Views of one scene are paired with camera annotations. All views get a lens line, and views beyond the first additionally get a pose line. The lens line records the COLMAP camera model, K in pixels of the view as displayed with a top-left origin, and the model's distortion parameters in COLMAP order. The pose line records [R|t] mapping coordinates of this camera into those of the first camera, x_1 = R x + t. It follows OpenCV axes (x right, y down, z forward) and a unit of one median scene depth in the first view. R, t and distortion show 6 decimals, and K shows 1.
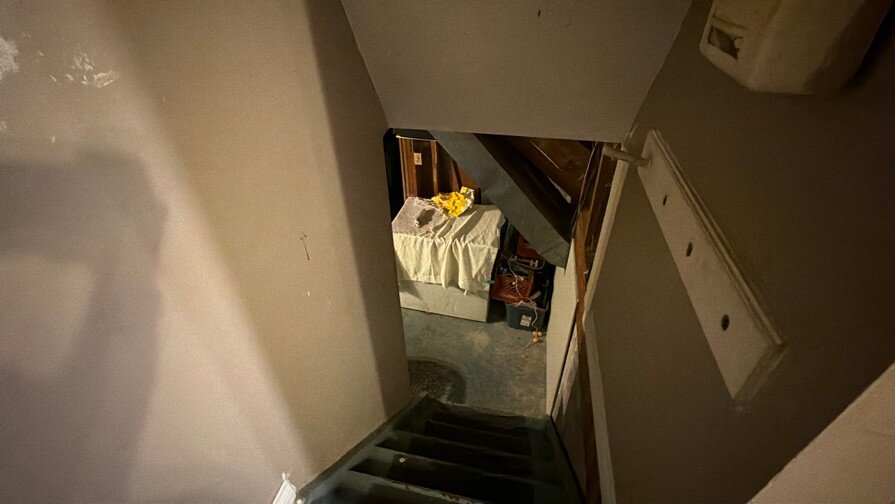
lens RADIAL K [[403.0, 0, 449.8], [0, 403.0, 251.1], [0, 0, 1]] dist [-0.002022, 0.000151]
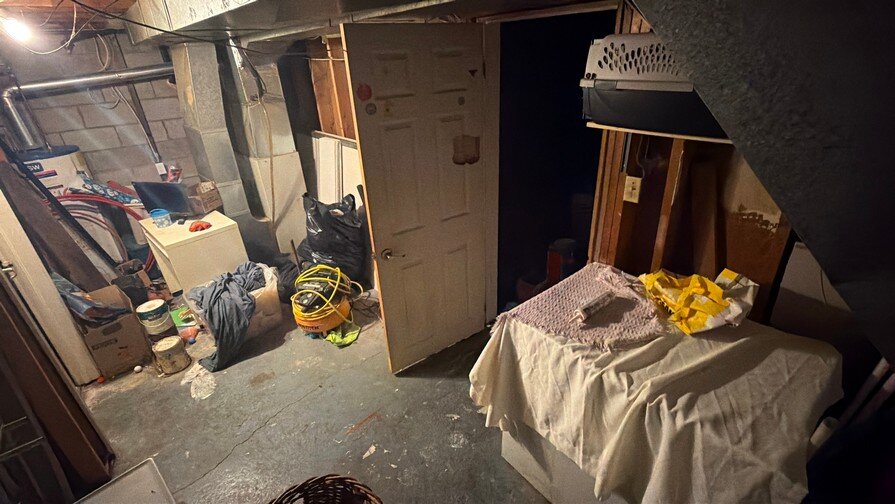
lens RADIAL K [[403.0, 0, 446.1], [0, 403.0, 249.5], [0, 0, 1]] dist [-0.002022, 0.000151]
pose [[0.801572, 0.241765, -0.546839, 0.023534], [-0.326590, 0.943147, -0.061747, -0.062307], [0.500821, 0.228086, 0.834958, 0.526916]]
